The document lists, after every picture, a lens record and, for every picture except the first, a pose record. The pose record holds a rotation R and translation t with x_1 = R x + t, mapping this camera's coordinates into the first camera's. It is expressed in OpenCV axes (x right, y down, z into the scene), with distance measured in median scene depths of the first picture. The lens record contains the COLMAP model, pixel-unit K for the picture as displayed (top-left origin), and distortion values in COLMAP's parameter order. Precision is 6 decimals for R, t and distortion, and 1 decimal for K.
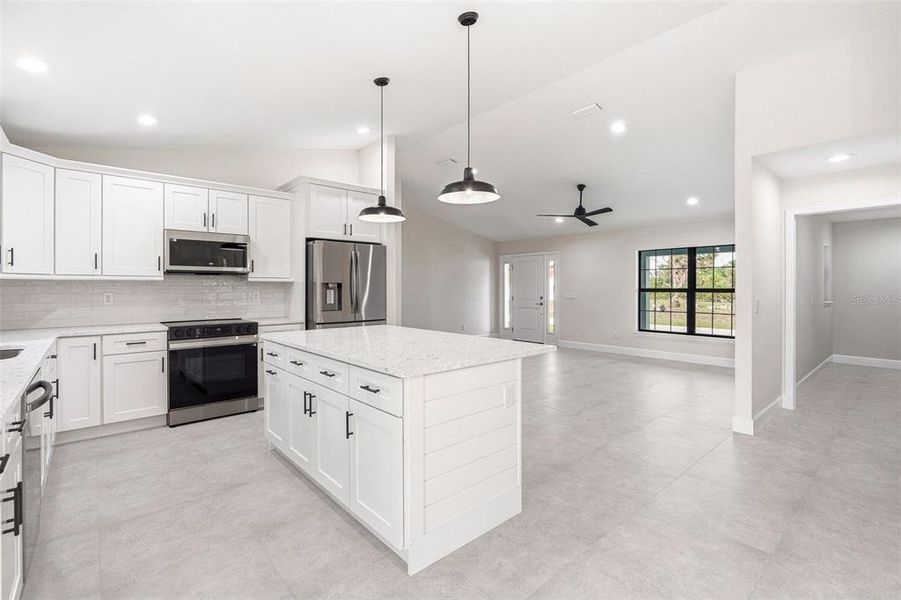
lens RADIAL K [[410.6, 0, 446.7], [0, 410.6, 287.2], [0, 0, 1]] dist [-0.000245, 0.000212]
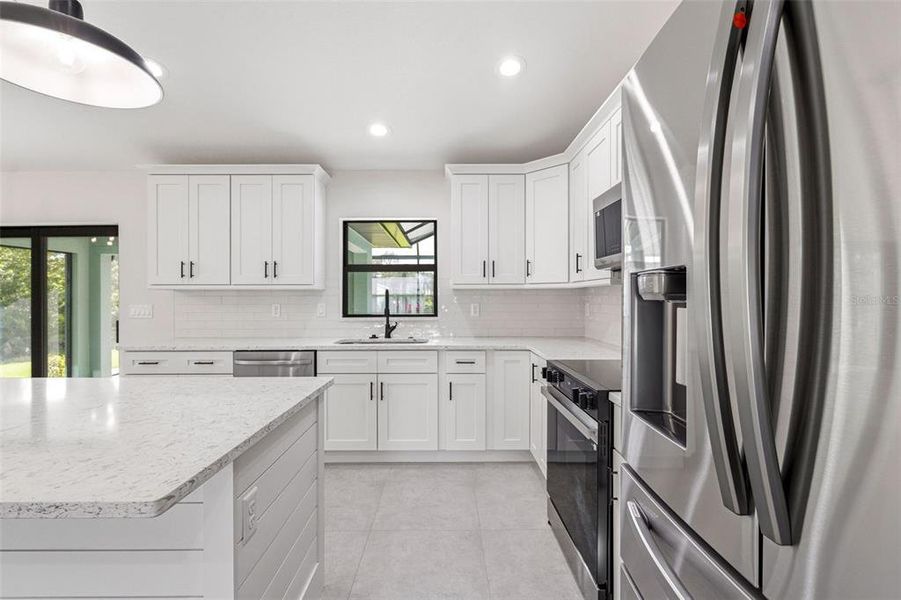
lens RADIAL K [[406.7, 0, 450.5], [0, 406.7, 300.0], [0, 0, 1]] dist [-0.003810, -0.000254]
pose [[-0.651994, 0.006375, -0.758198, -0.094830], [0.002801, 0.999978, 0.005999, 0.001296], [0.758219, 0.001788, -0.651997, 1.135547]]
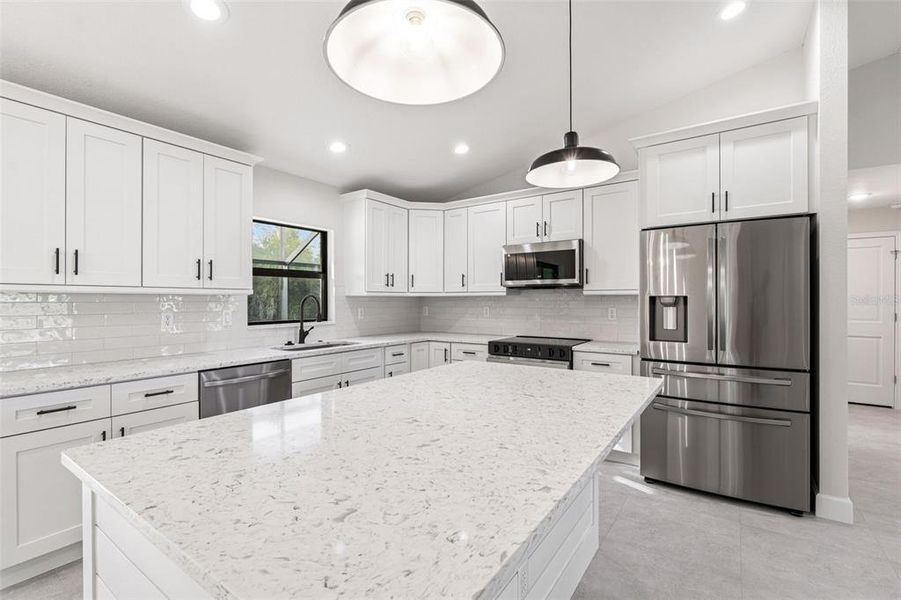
lens RADIAL K [[406.7, 0, 450.5], [0, 406.7, 300.0], [0, 0, 1]] dist [-0.003810, -0.000254]
pose [[0.240816, 0.000292, -0.970571, 0.251845], [0.001801, 0.999998, 0.000747, -0.005853], [0.970569, -0.001928, 0.240815, 0.582634]]
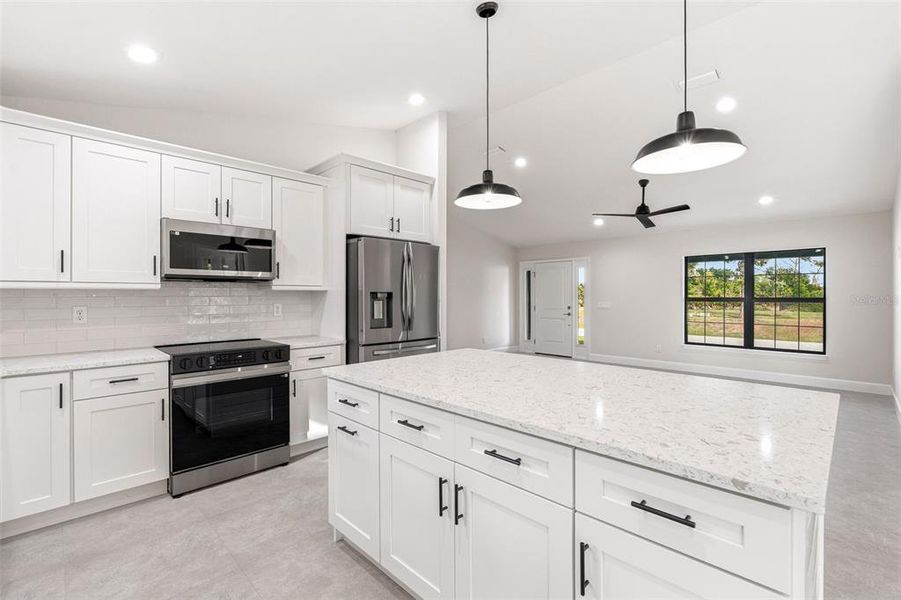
lens RADIAL K [[404.4, 0, 448.8], [0, 404.4, 294.2], [0, 0, 1]] dist [-0.004220, -0.000032]
pose [[0.997977, -0.001458, 0.063563, -0.217257], [0.001650, 0.999994, -0.002972, -0.004206], [-0.063559, 0.003071, 0.997973, 0.247203]]
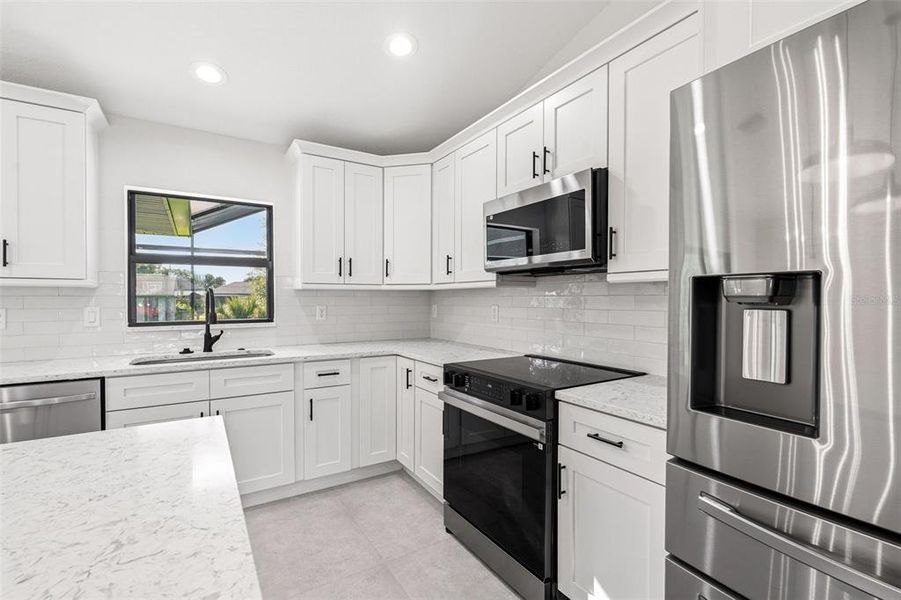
lens RADIAL K [[402.6, 0, 448.7], [0, 402.6, 305.8], [0, 0, 1]] dist [0.000587, 0.000305]
pose [[-0.161456, 0.018584, -0.986705, -0.080223], [0.001019, 0.999825, 0.018665, 0.000469], [0.986879, 0.002008, -0.161447, 0.967736]]
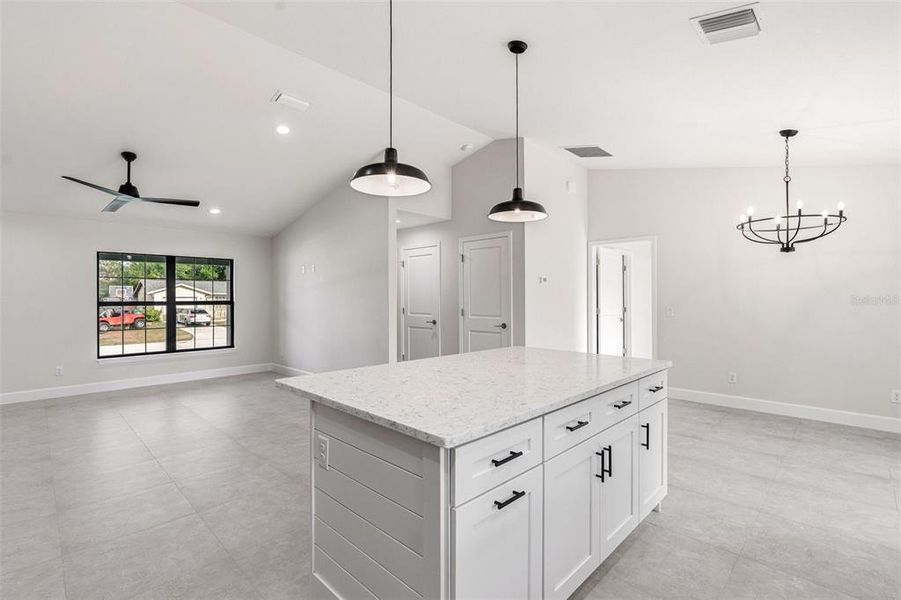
lens RADIAL K [[414.4, 0, 447.3], [0, 414.4, 296.3], [0, 0, 1]] dist [-0.005626, -0.000462]
pose [[-0.072129, 0.003437, 0.997389, -0.609351], [0.002248, 0.999992, -0.003283, -0.005062], [-0.997393, 0.002005, -0.072136, 0.775066]]
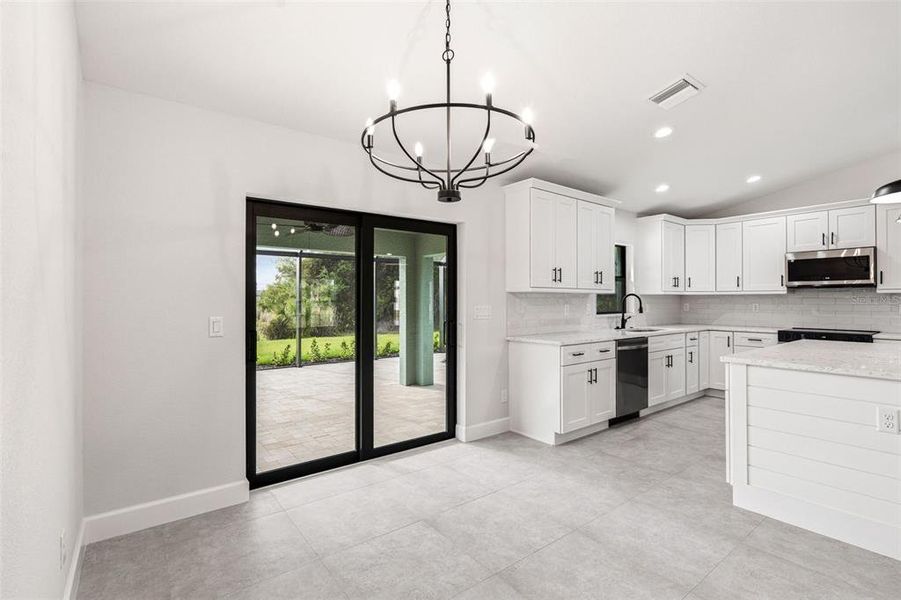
lens RADIAL K [[414.4, 0, 447.3], [0, 414.4, 296.3], [0, 0, 1]] dist [-0.005626, -0.000462]
pose [[-0.065132, -0.007758, -0.997846, 0.590821], [-0.001011, 0.999970, -0.007709, 0.001555], [0.997876, 0.000507, -0.065138, 0.050812]]
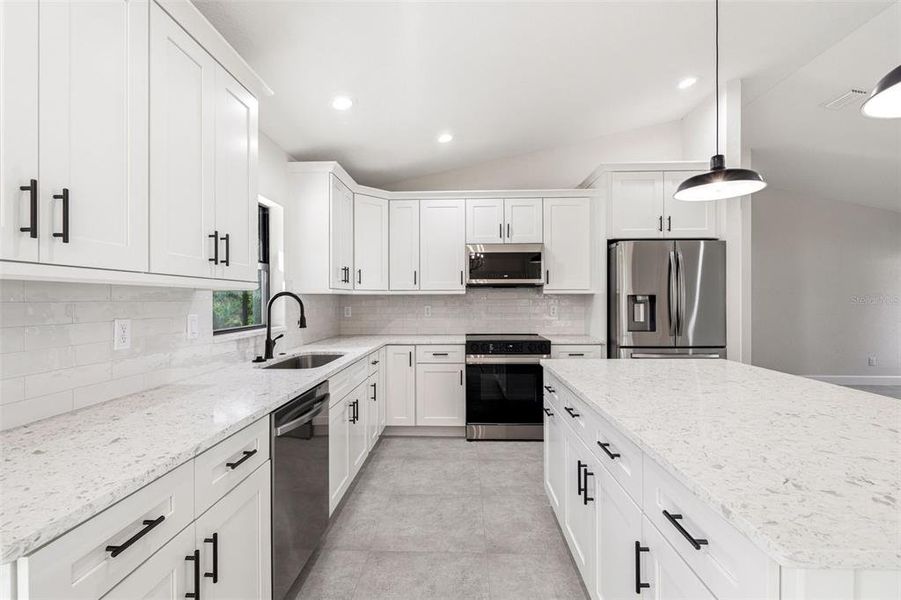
lens RADIAL K [[400.5, 0, 450.5], [0, 400.5, 300.0], [0, 0, 1]] dist [-0.001996, 0.000029]
pose [[0.731955, -0.000239, -0.681353, -0.033310], [0.002833, 0.999992, 0.002692, -0.004210], [0.681347, -0.003901, 0.731950, 0.227534]]
